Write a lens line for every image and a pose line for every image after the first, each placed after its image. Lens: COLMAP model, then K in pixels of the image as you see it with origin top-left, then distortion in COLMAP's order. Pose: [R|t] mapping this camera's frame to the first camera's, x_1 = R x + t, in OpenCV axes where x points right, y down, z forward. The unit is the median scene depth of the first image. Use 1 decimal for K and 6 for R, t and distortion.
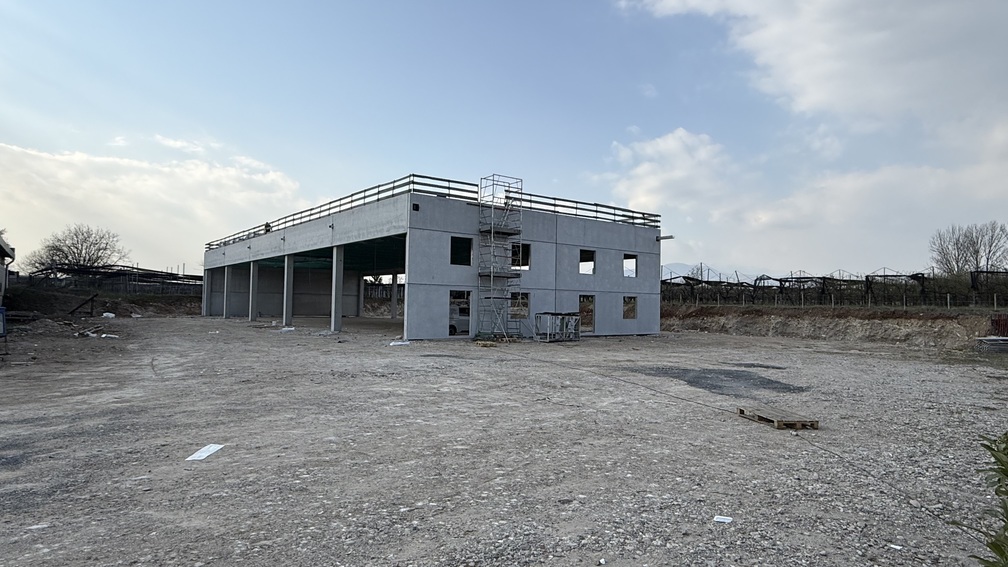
lens RADIAL K [[610.9, 0, 526.8], [0, 610.9, 287.1], [0, 0, 1]] dist [-0.005614, -0.001090]
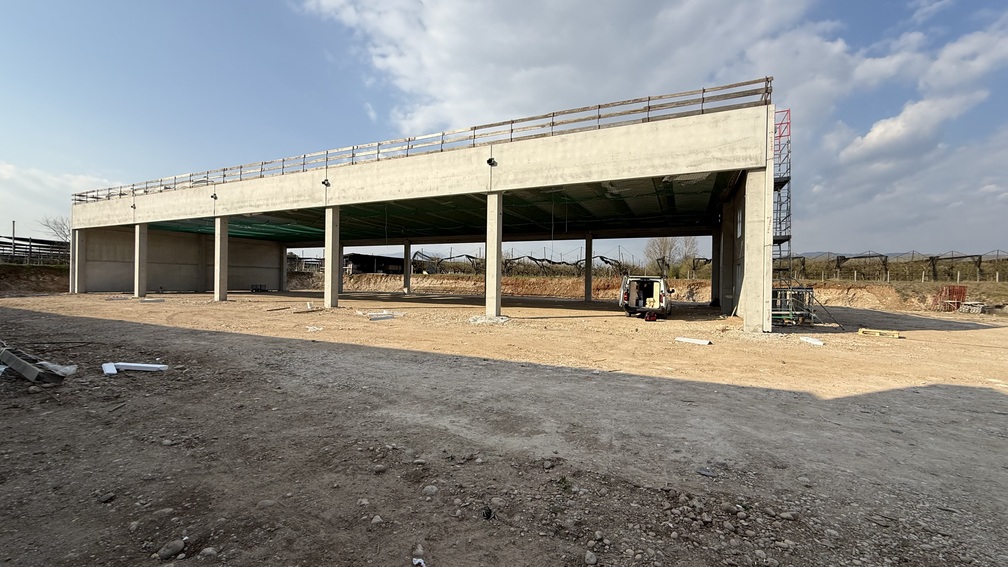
lens RADIAL K [[400.7, 0, 501.1], [0, 400.7, 281.8], [0, 0, 1]] dist [0.000757, 0.000006]
pose [[0.890507, -0.004234, 0.454950, -0.308550], [-0.013593, 0.999263, 0.035907, 0.009783], [-0.454767, -0.038160, 0.889793, 0.361609]]
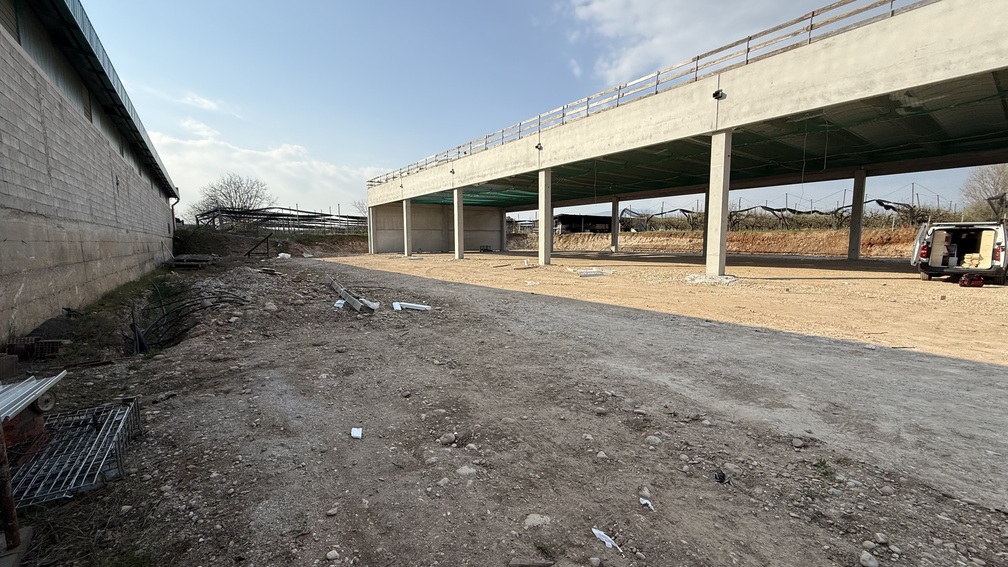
lens RADIAL K [[400.7, 0, 501.1], [0, 400.7, 282.0], [0, 0, 1]] dist [0.000757, 0.000006]
pose [[0.999244, -0.022316, -0.031845, -0.310885], [0.026383, 0.990683, 0.133609, 0.011335], [0.028567, -0.134348, 0.990522, 0.362150]]
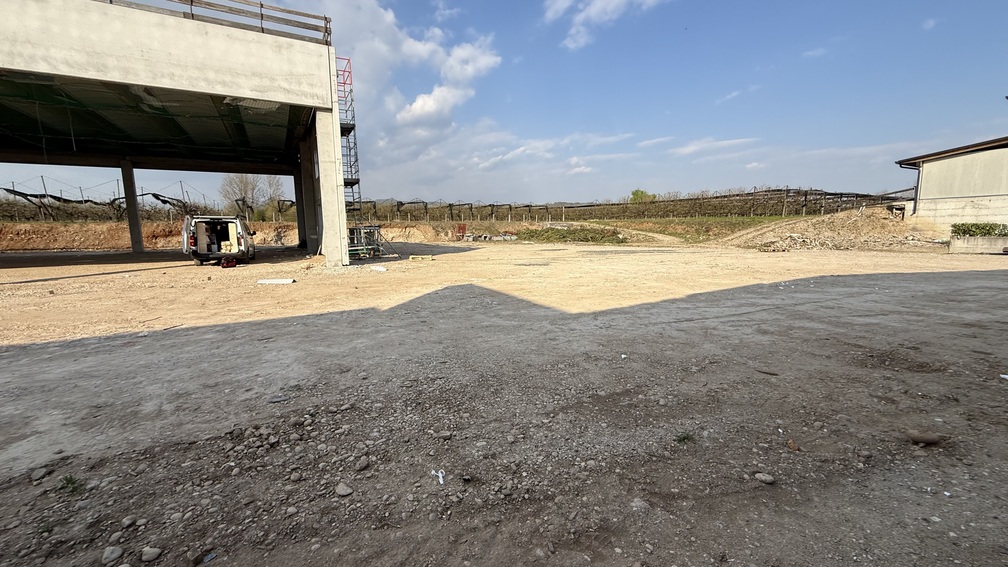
lens RADIAL K [[400.7, 0, 501.2], [0, 400.7, 282.5], [0, 0, 1]] dist [0.000757, 0.000006]
pose [[0.157684, -0.155318, 0.975198, -0.304335], [-0.015508, 0.987042, 0.159712, 0.012895], [-0.987368, -0.040307, 0.153232, 0.358436]]
